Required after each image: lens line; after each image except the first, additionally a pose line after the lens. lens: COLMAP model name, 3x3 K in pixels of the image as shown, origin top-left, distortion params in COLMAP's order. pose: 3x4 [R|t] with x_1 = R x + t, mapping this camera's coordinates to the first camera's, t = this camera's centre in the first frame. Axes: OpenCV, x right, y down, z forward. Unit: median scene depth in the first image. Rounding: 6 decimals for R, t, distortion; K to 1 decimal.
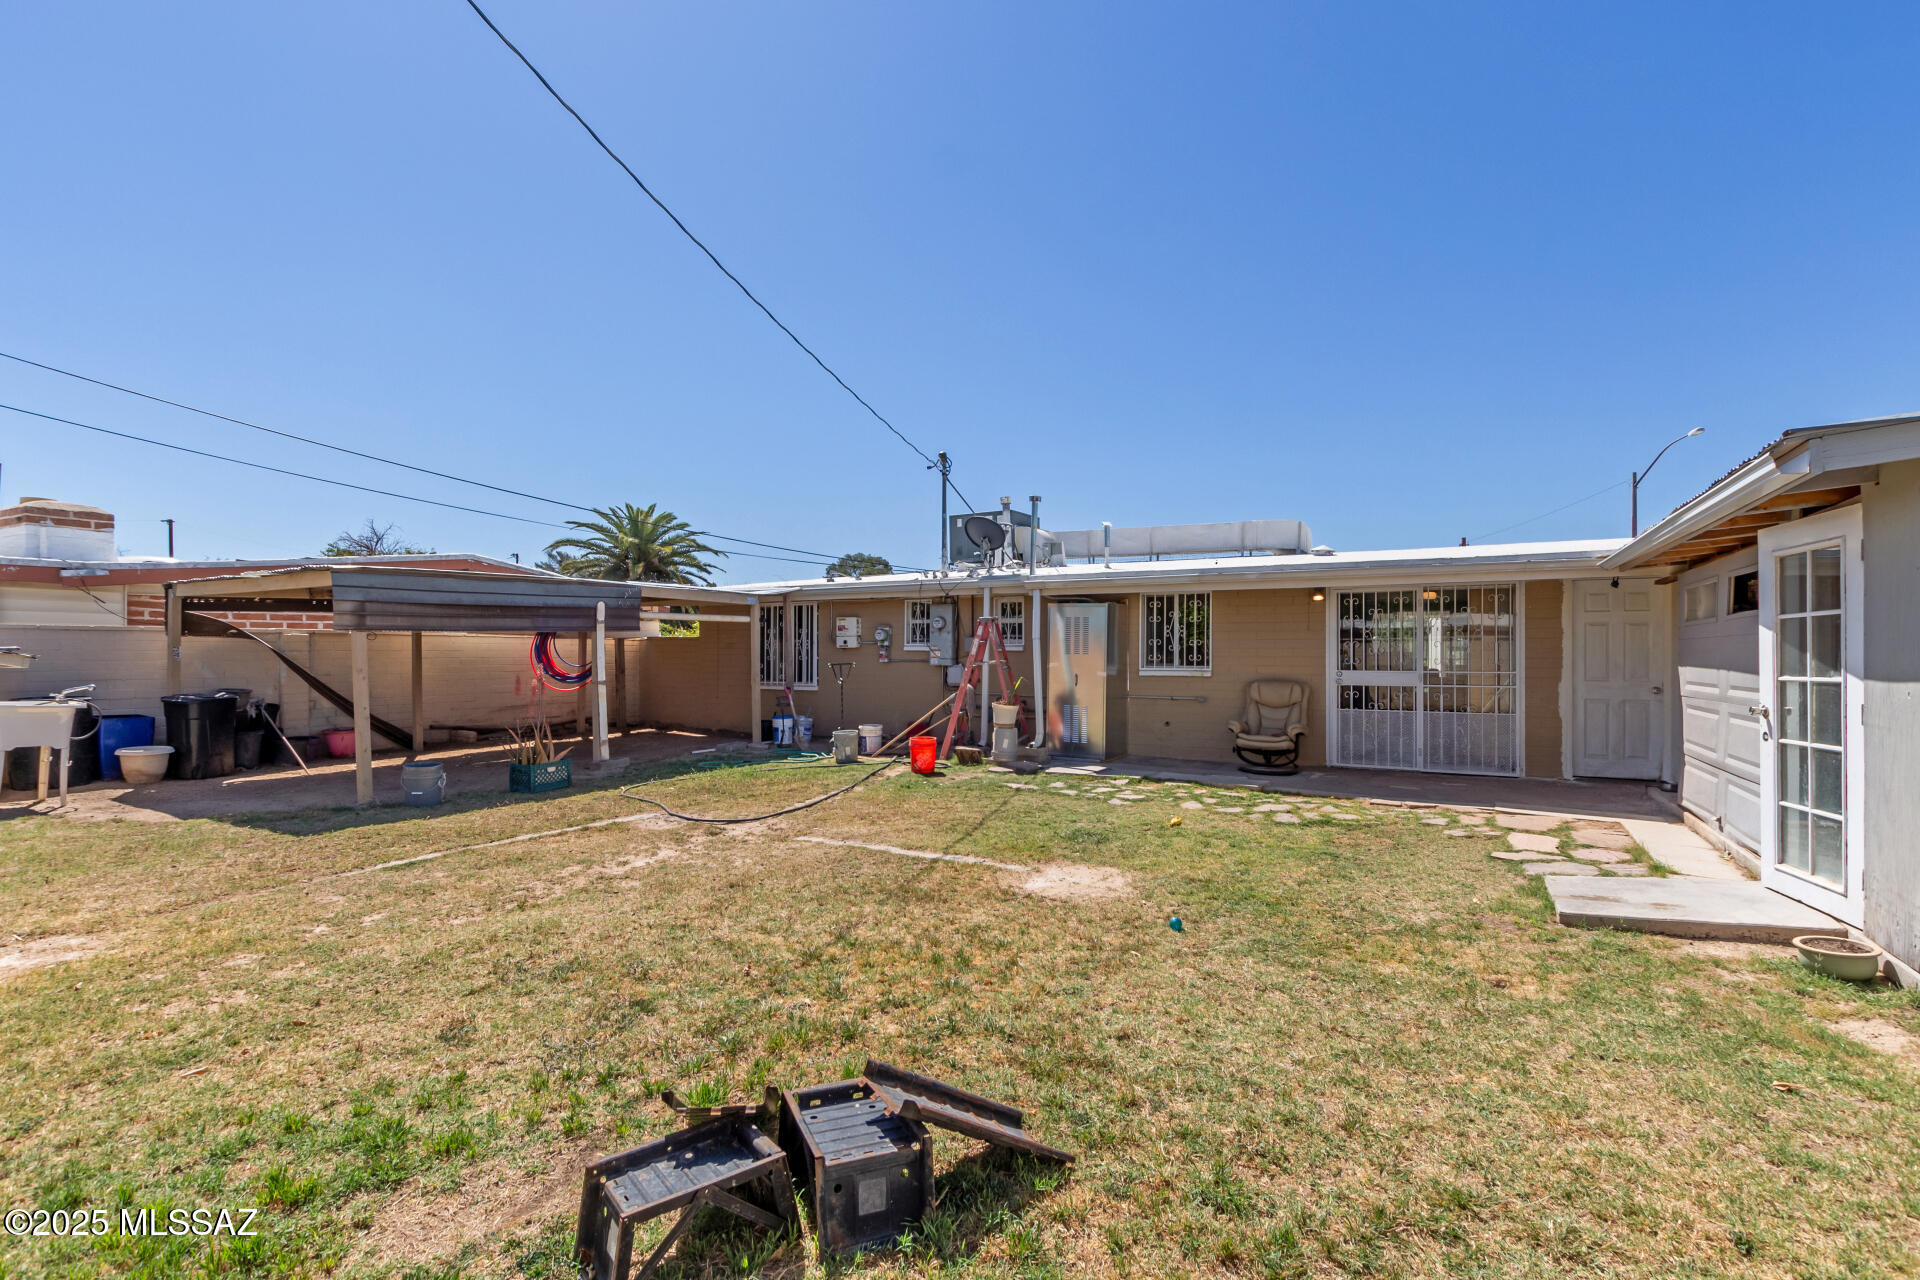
lens RADIAL K [[886.9, 0, 968.1], [0, 886.9, 641.3], [0, 0, 1]] dist [0.004151, -0.001125]
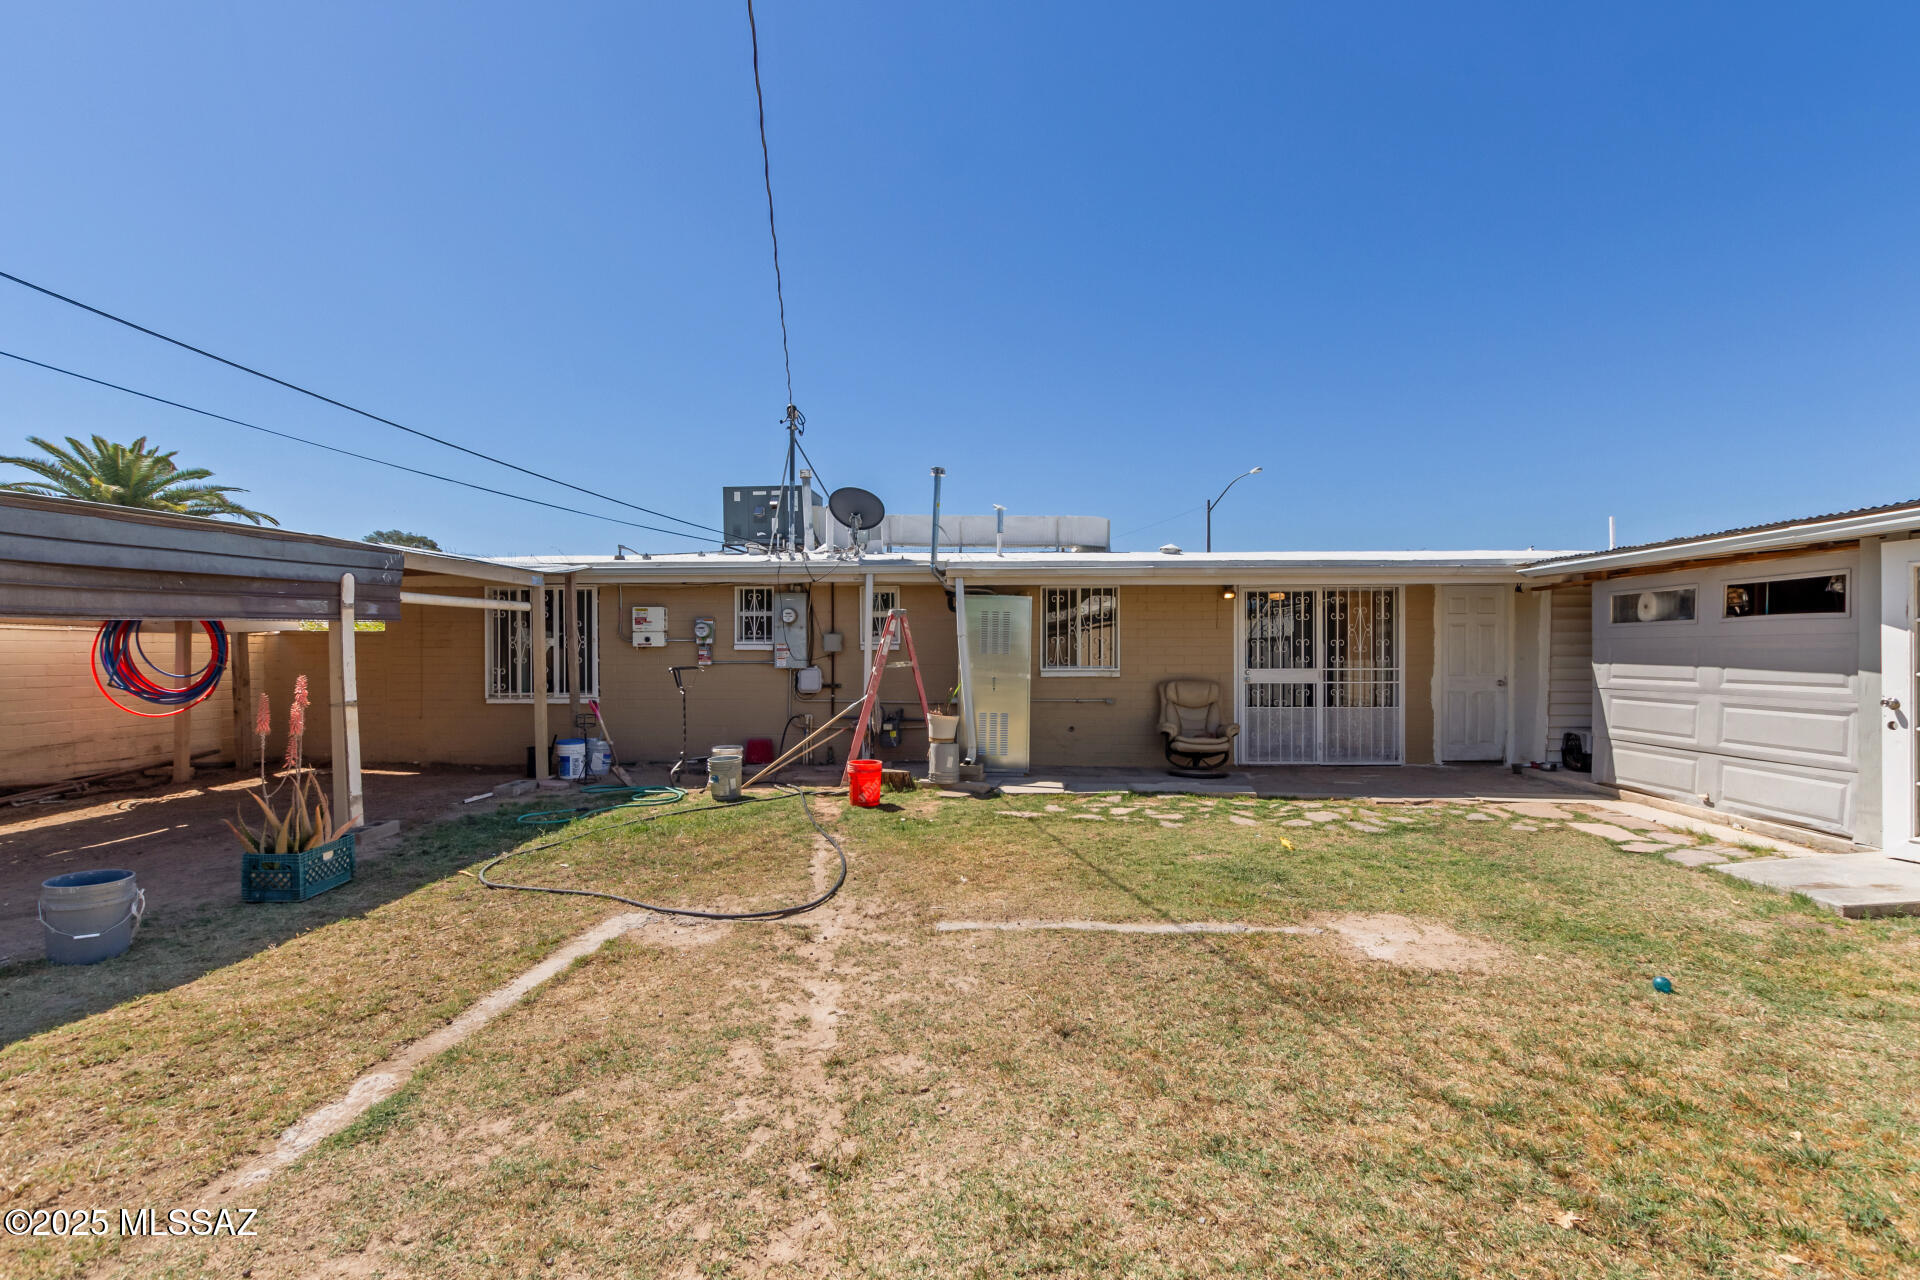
lens RADIAL K [[886.9, 0, 963.6], [0, 886.9, 651.0], [0, 0, 1]] dist [0.004151, -0.001125]
pose [[0.889091, -0.003704, 0.457715, -0.315925], [-0.002768, 0.999905, 0.013470, 0.000011], [-0.457722, -0.013243, 0.888997, 0.250341]]
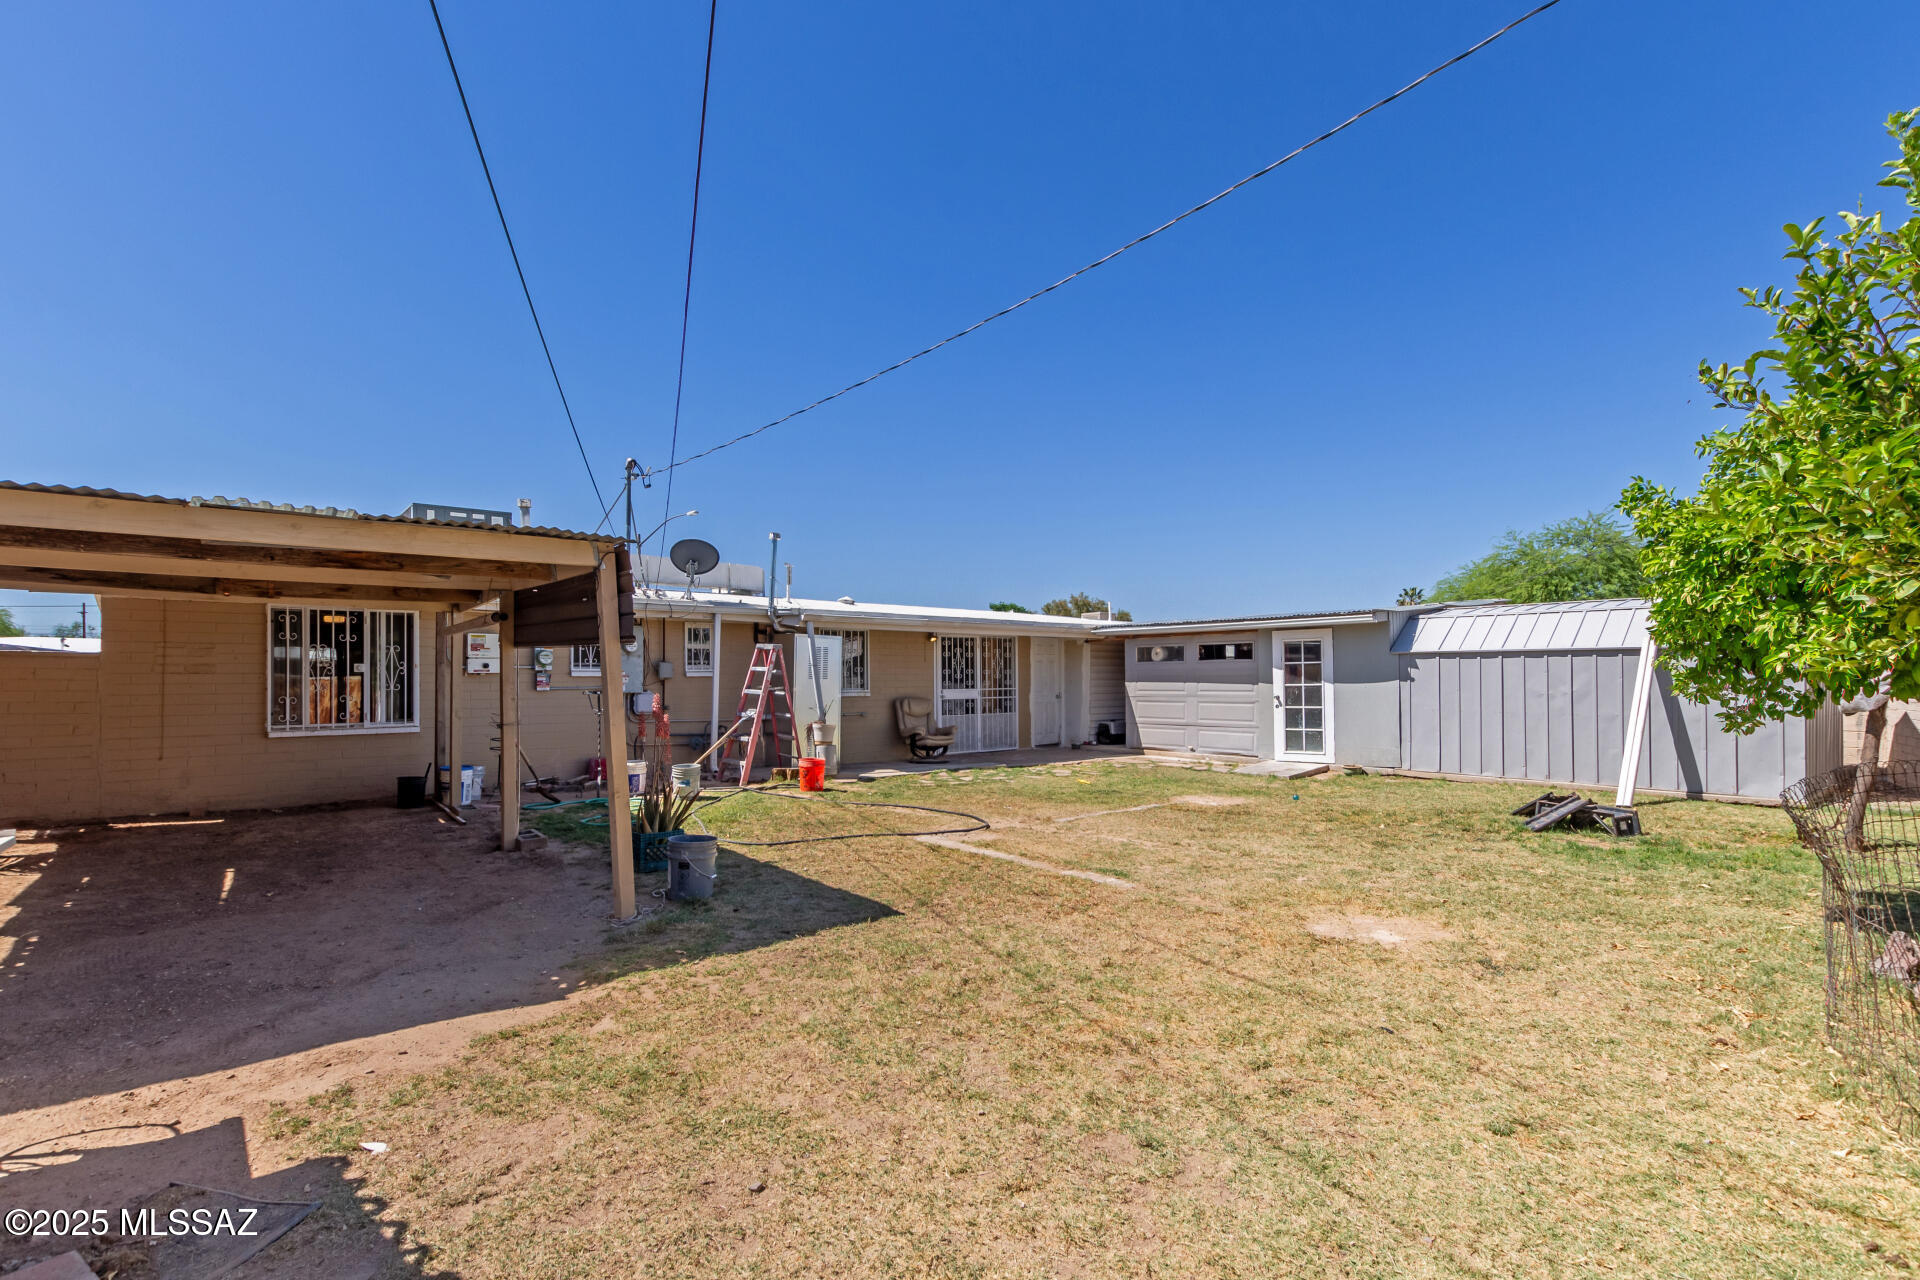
lens RADIAL K [[886.9, 0, 981.4], [0, 886.9, 670.6], [0, 0, 1]] dist [0.004151, -0.001125]
pose [[0.336674, 0.005569, 0.941605, -0.920485], [-0.007913, 0.999964, -0.003085, 0.005372], [-0.941588, -0.006413, 0.336706, 0.432989]]
